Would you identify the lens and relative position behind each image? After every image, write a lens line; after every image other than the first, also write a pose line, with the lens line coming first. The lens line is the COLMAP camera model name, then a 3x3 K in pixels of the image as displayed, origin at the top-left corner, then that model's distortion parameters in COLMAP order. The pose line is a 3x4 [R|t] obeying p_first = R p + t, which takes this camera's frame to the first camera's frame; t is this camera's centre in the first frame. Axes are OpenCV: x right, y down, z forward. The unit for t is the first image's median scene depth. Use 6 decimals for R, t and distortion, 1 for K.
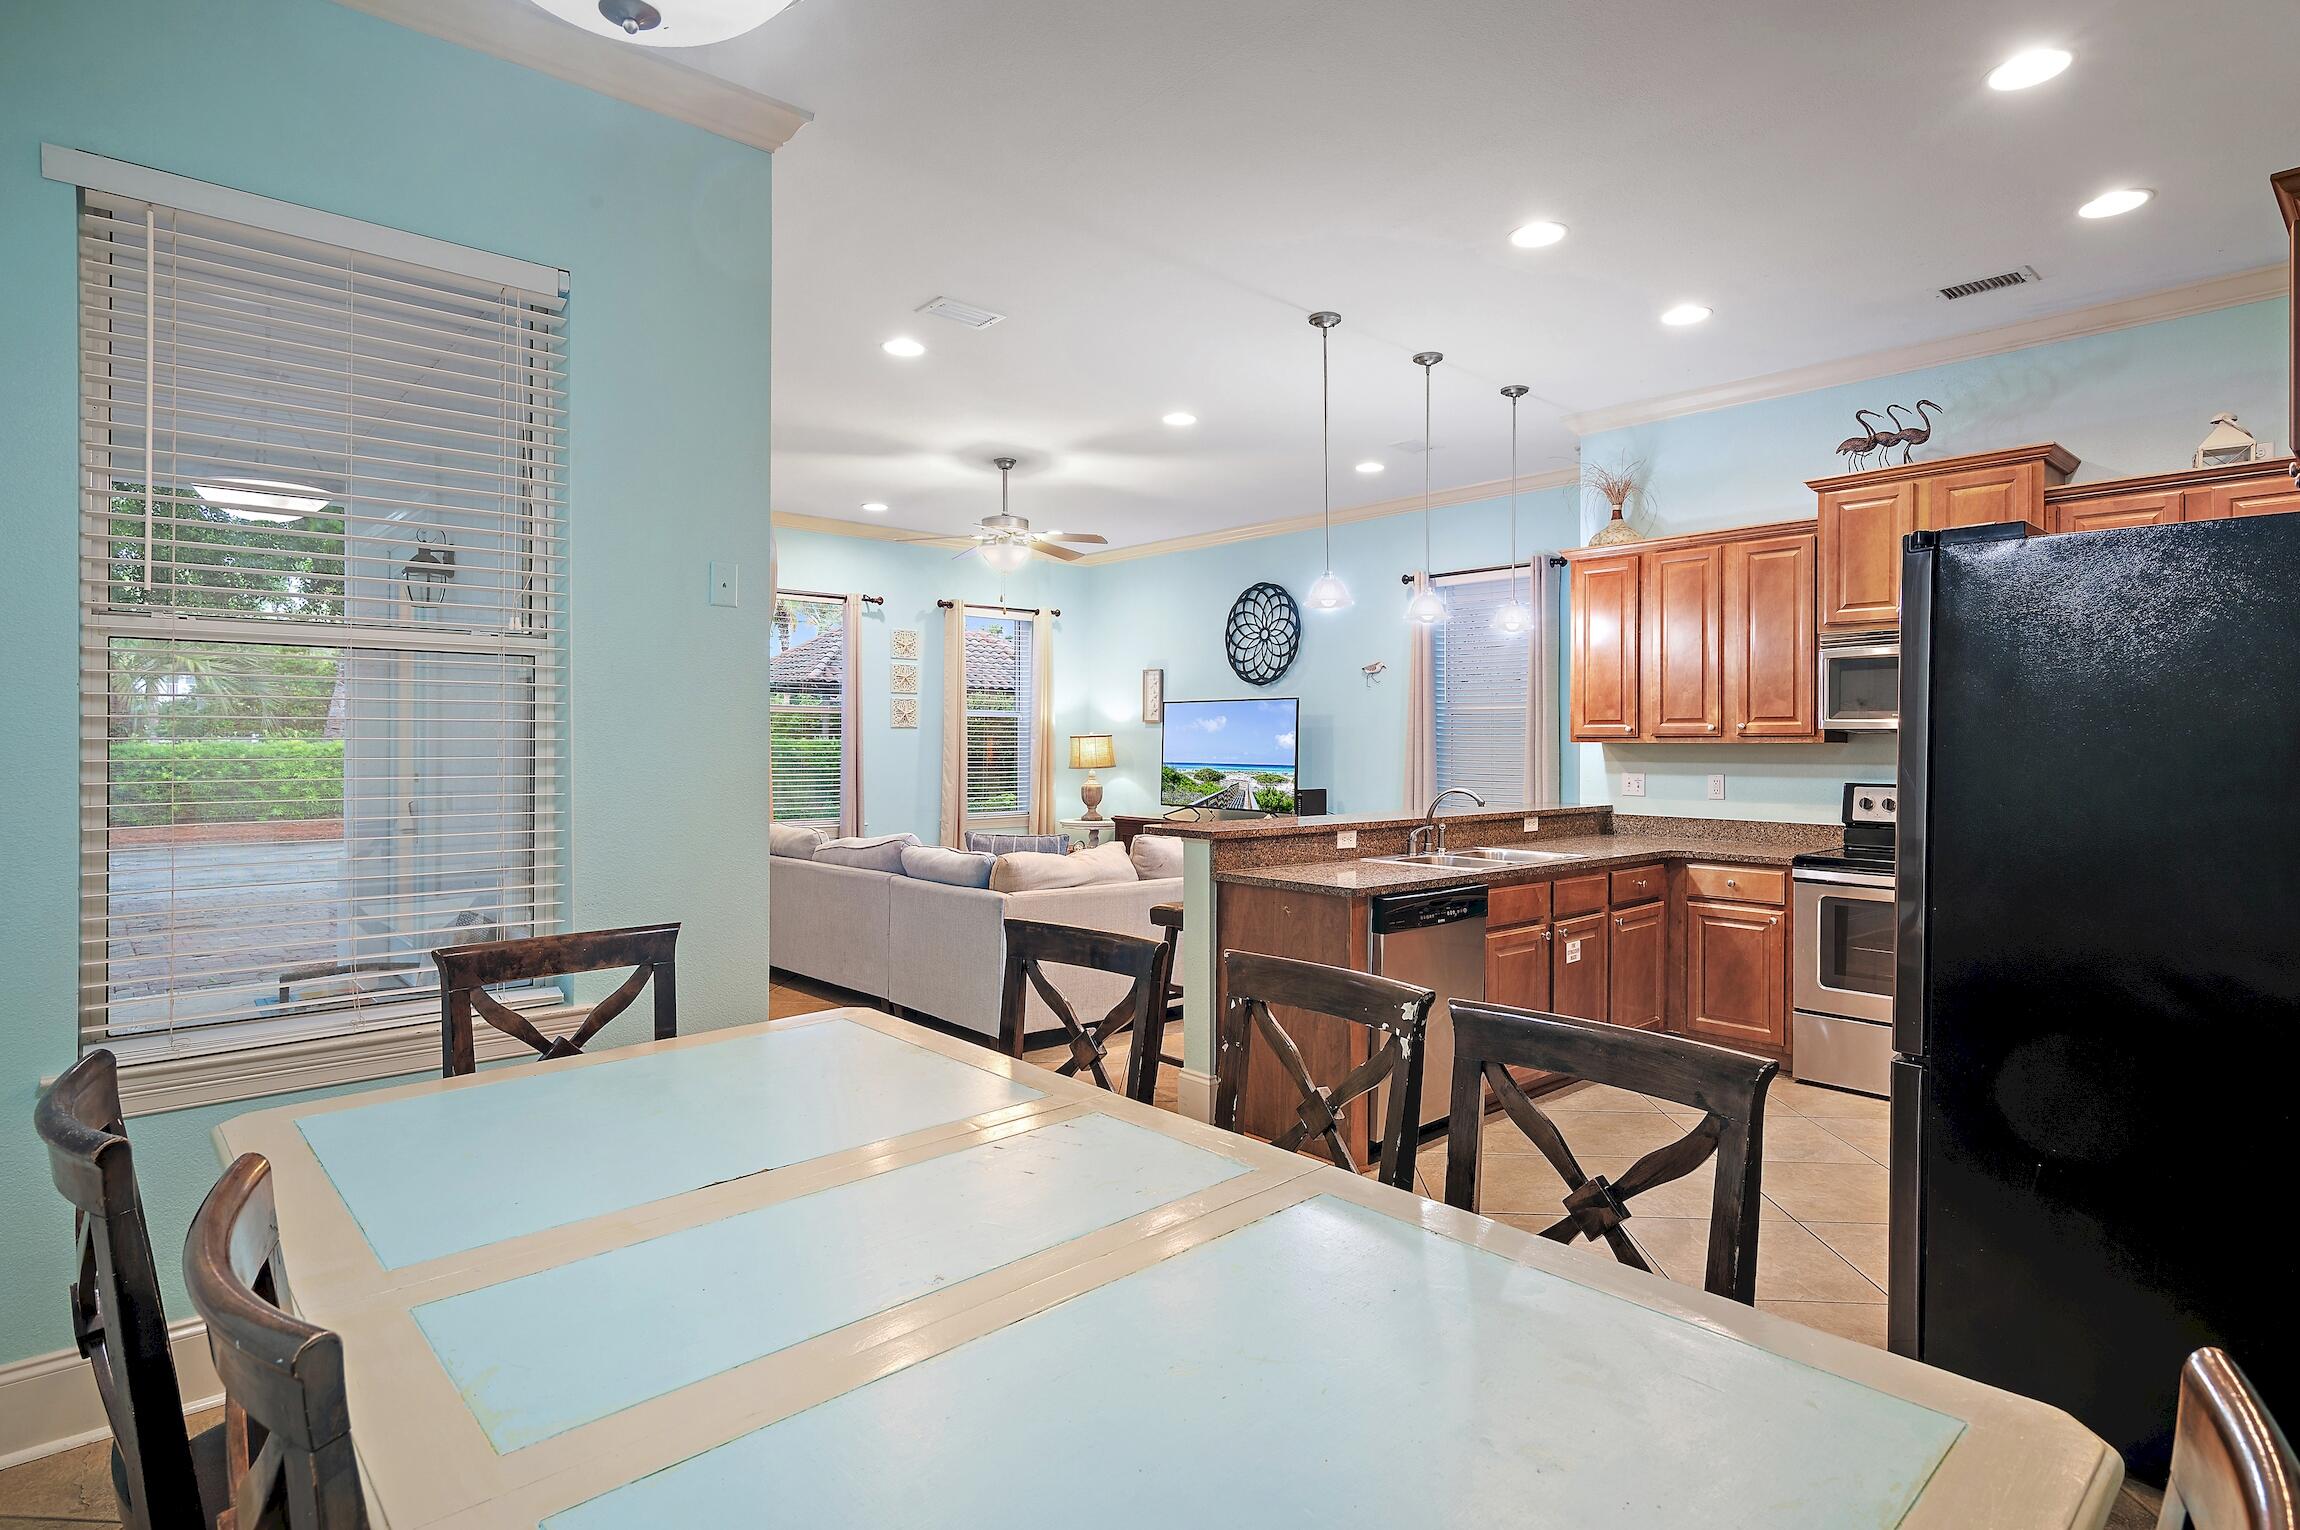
lens RADIAL K [[1188.2, 0, 1149.5], [0, 1188.2, 753.6], [0, 0, 1]] dist [0.001196, 0.000122]
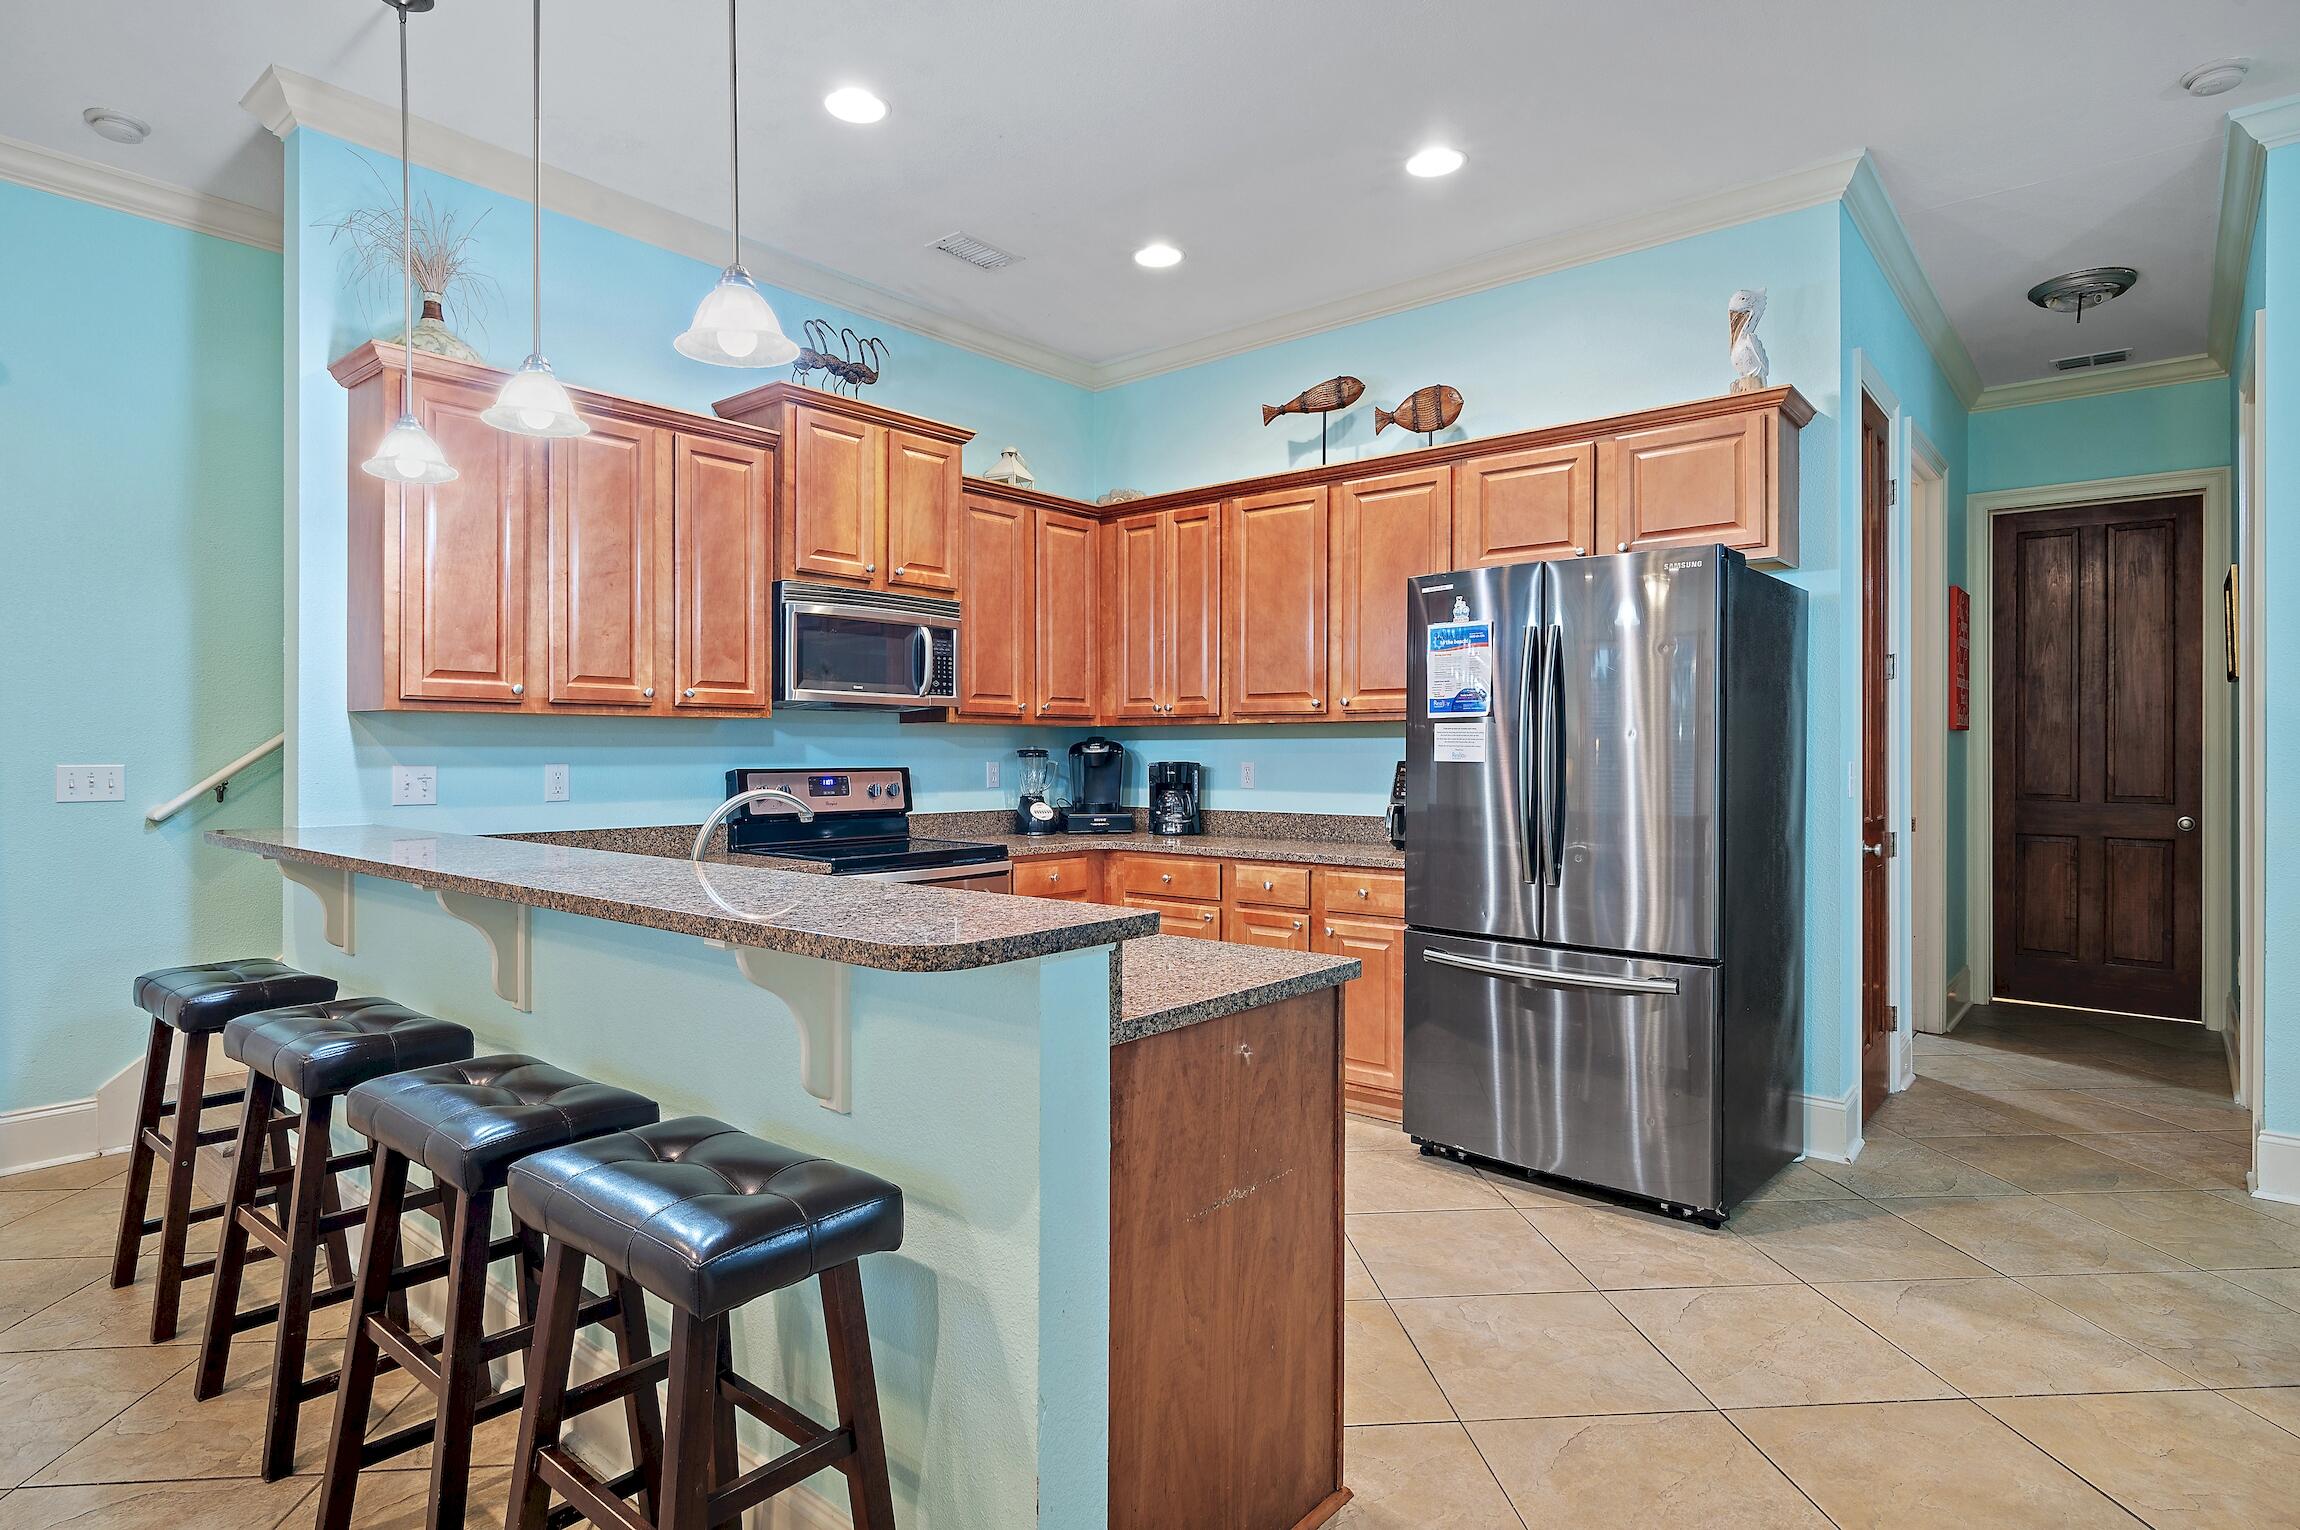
lens RADIAL K [[1204.2, 0, 1150.0], [0, 1204.2, 765.0], [0, 0, 1]] dist [-0.001953, -0.000084]
pose [[-0.132785, -0.013140, 0.991058, -0.253609], [0.008421, 0.999861, 0.014385, 0.012225], [-0.991109, 0.010256, -0.132656, 0.833448]]
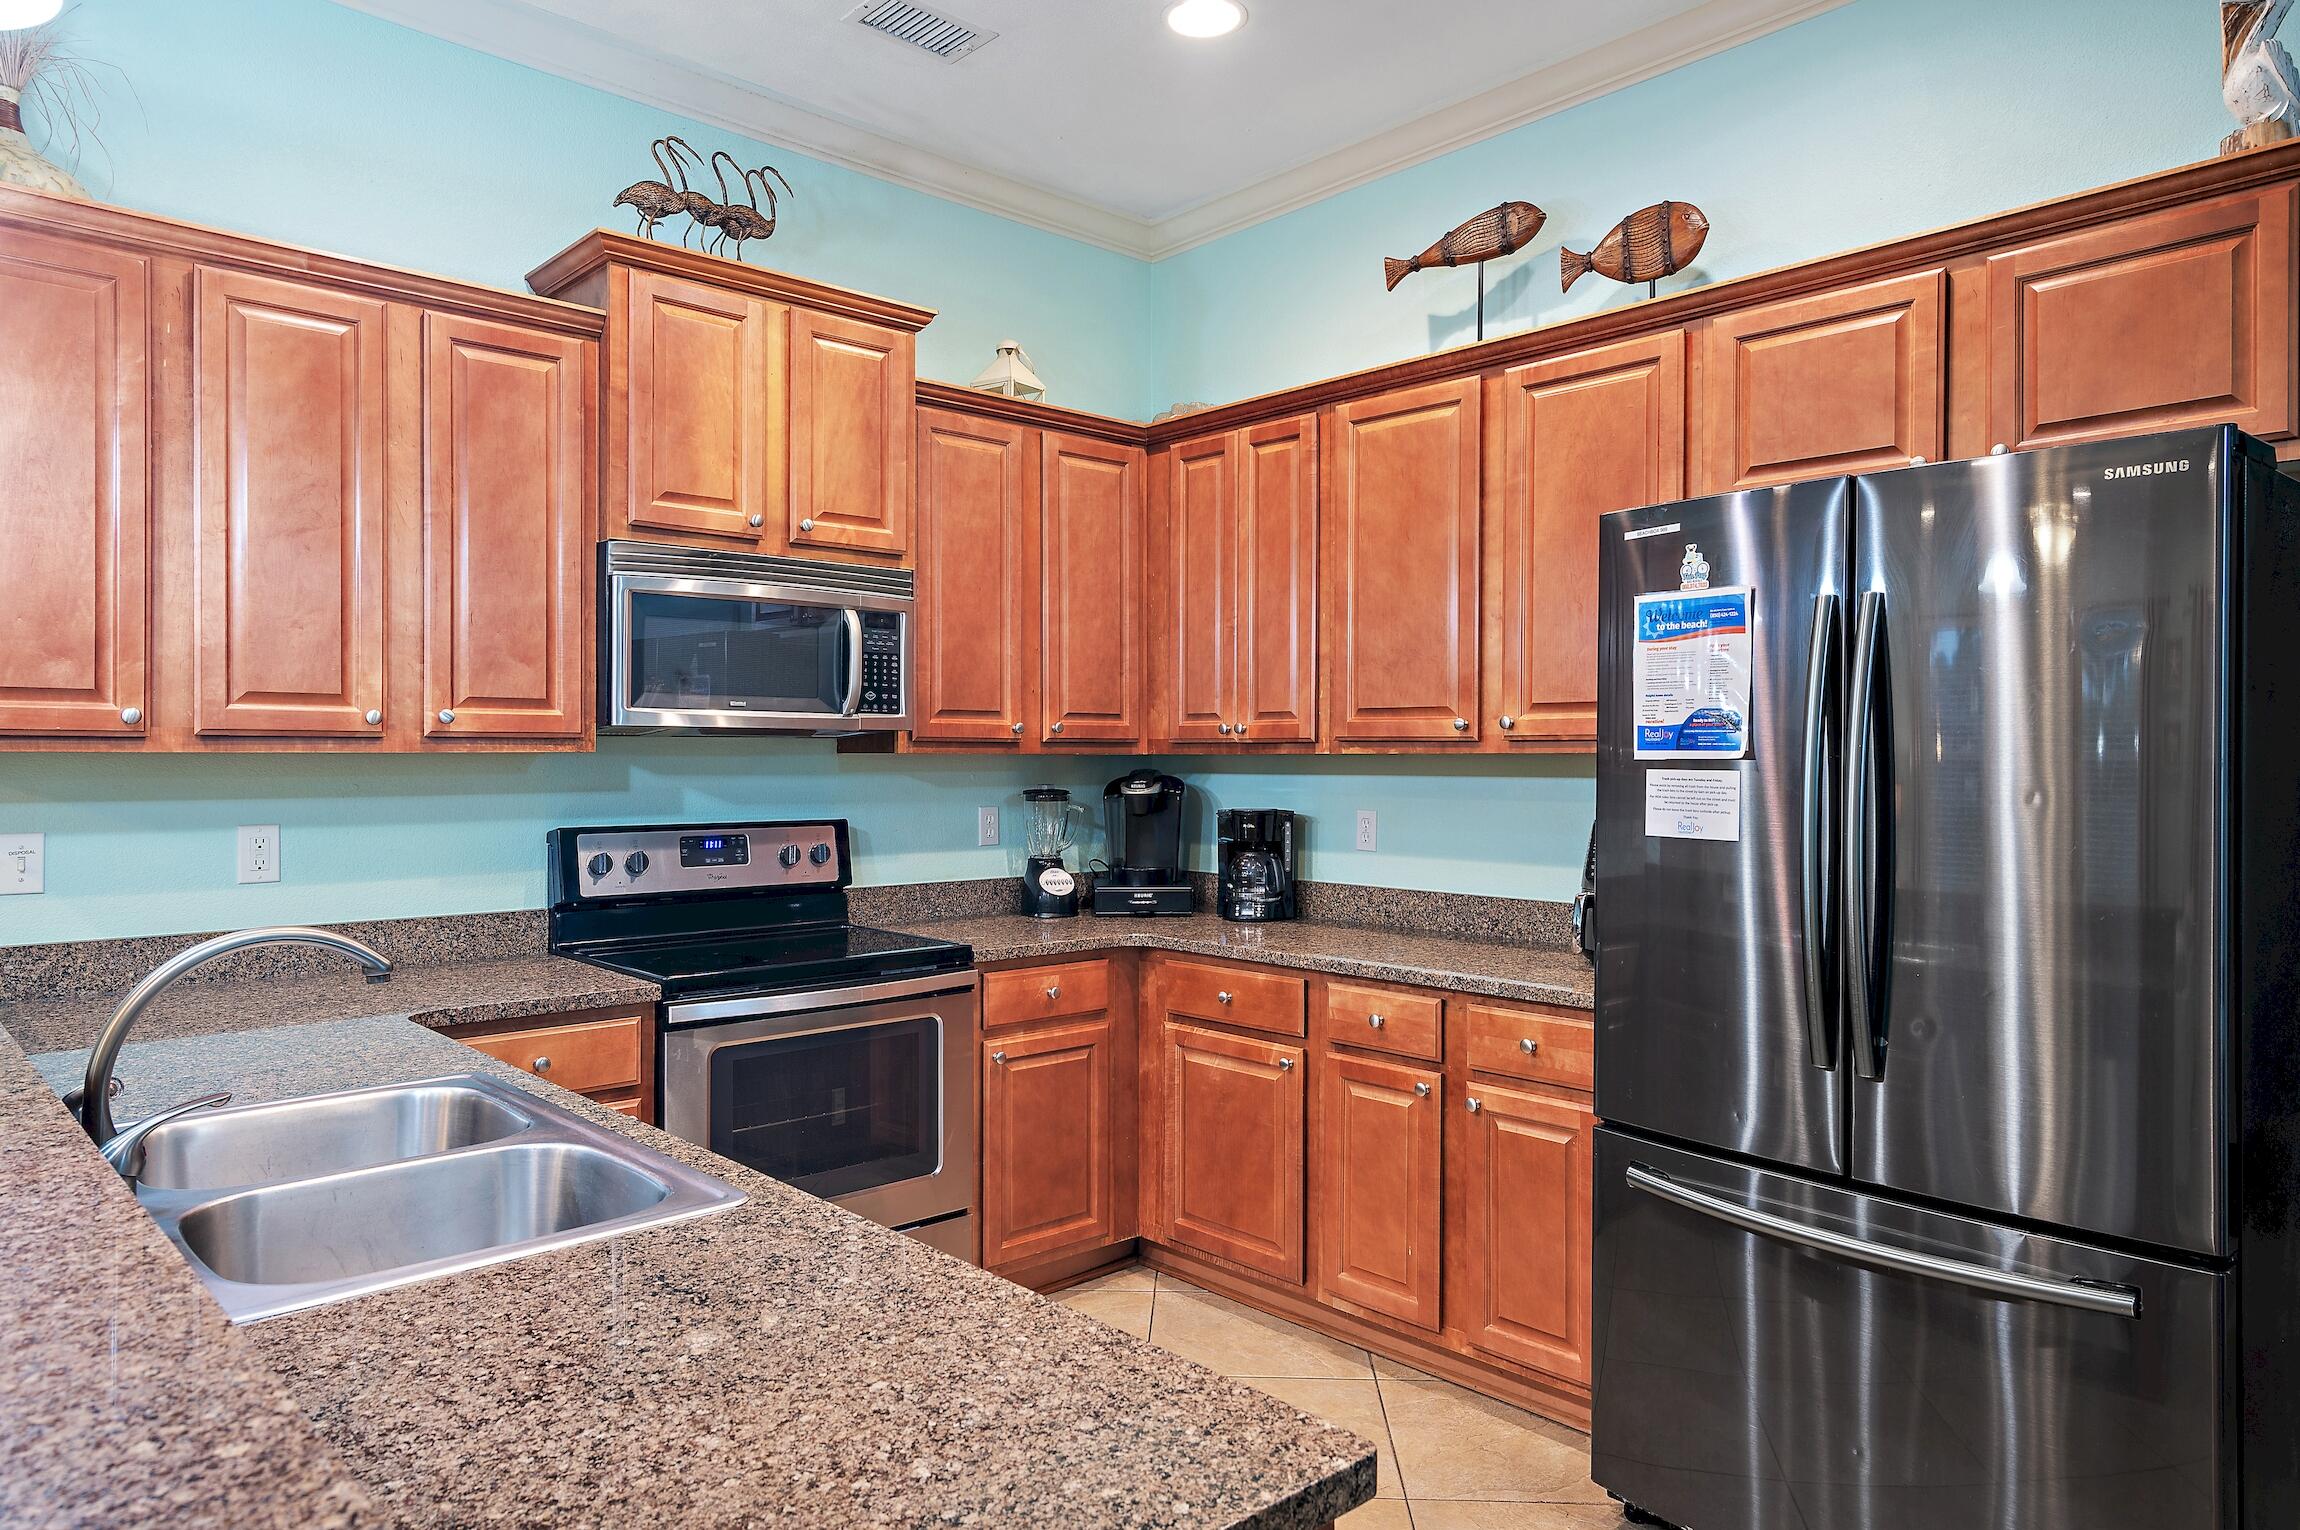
lens RADIAL K [[1452.4, 0, 1146.6], [0, 1452.4, 766.9], [0, 0, 1]] dist [0.020713, 0.001012]
pose [[-0.006920, -0.008562, 0.999939, -0.062319], [0.007424, 0.999935, 0.008613, -0.006518], [-0.999949, 0.007483, -0.006856, 0.745152]]
